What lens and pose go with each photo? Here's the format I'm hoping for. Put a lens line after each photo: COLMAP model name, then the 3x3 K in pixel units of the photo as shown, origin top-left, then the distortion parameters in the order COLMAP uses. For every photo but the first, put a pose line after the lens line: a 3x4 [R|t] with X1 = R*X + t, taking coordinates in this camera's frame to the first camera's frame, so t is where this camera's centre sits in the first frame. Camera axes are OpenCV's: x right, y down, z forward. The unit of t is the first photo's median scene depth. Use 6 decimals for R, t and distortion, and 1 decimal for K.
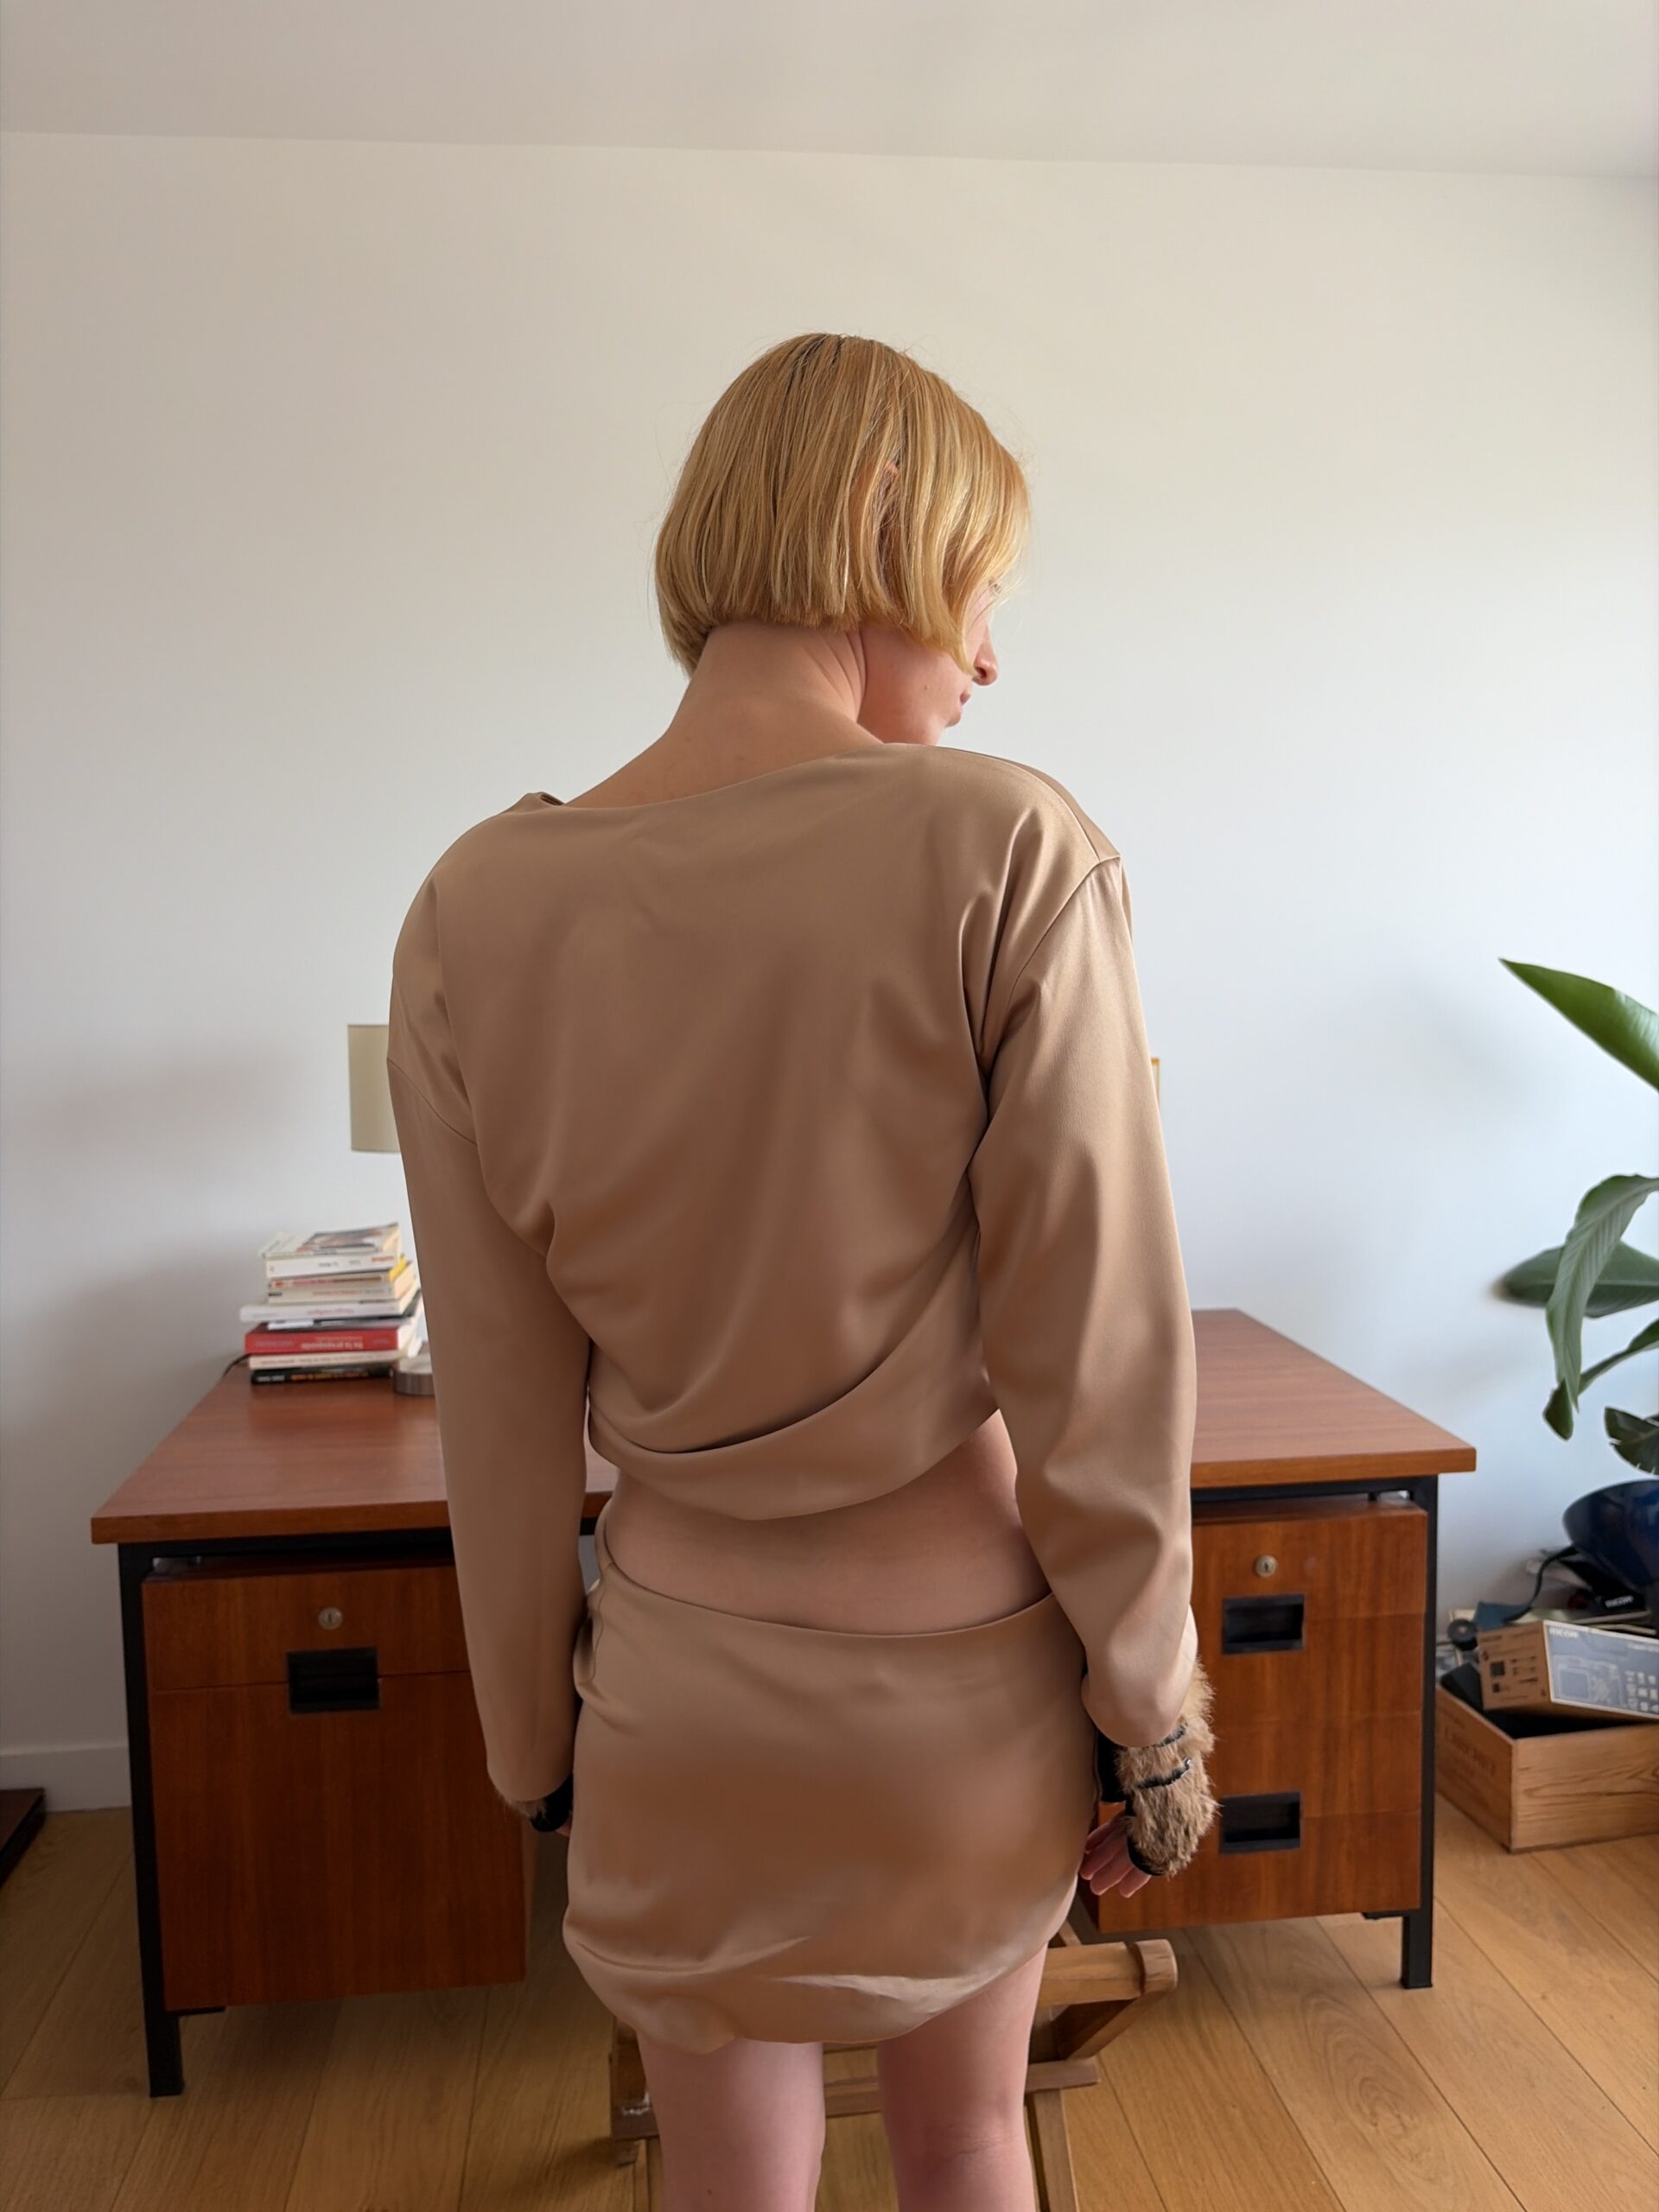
lens RADIAL K [[1672.7, 0, 834.8], [0, 1672.7, 1107.5], [0, 0, 1]] dist [0.010633, 0.011624]
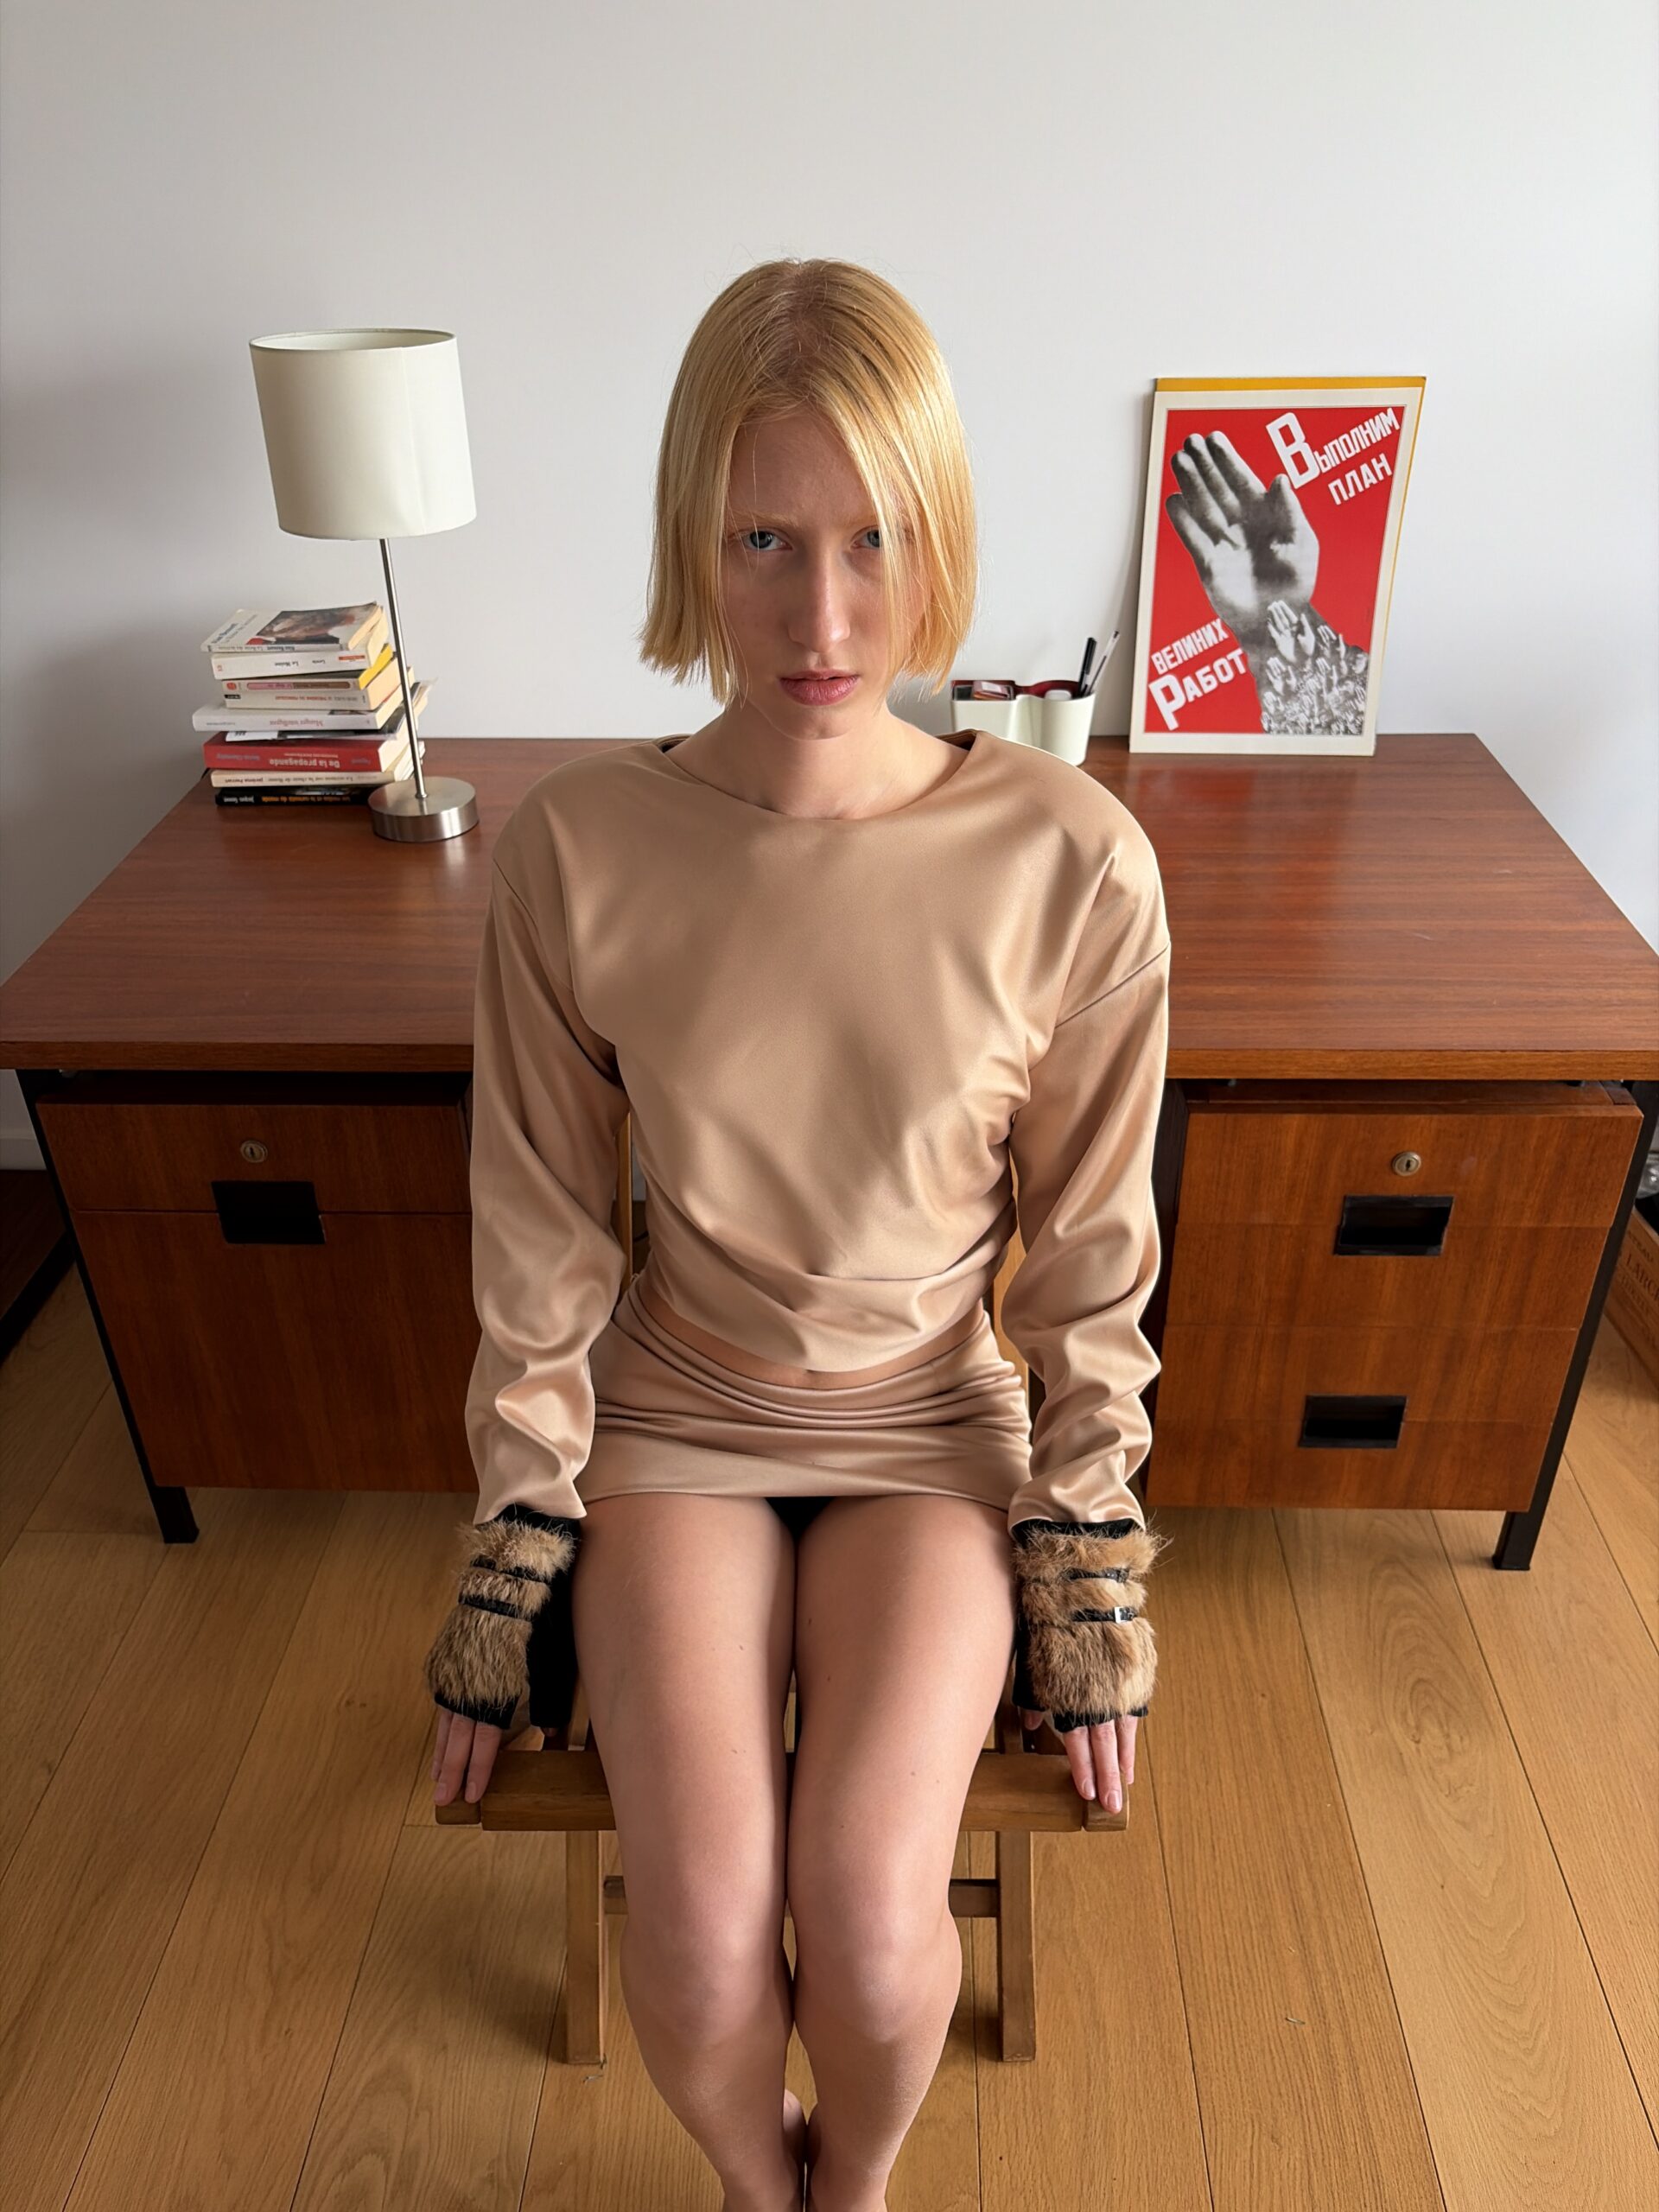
lens RADIAL K [[1672.7, 0, 823.7], [0, 1672.7, 1100.9], [0, 0, 1]] dist [0.010633, 0.011624]
pose [[0.986491, 0.082469, -0.141545, 0.096515], [-0.009785, 0.892161, 0.451612, -0.098659], [0.163525, -0.444126, 0.880915, 0.280439]]
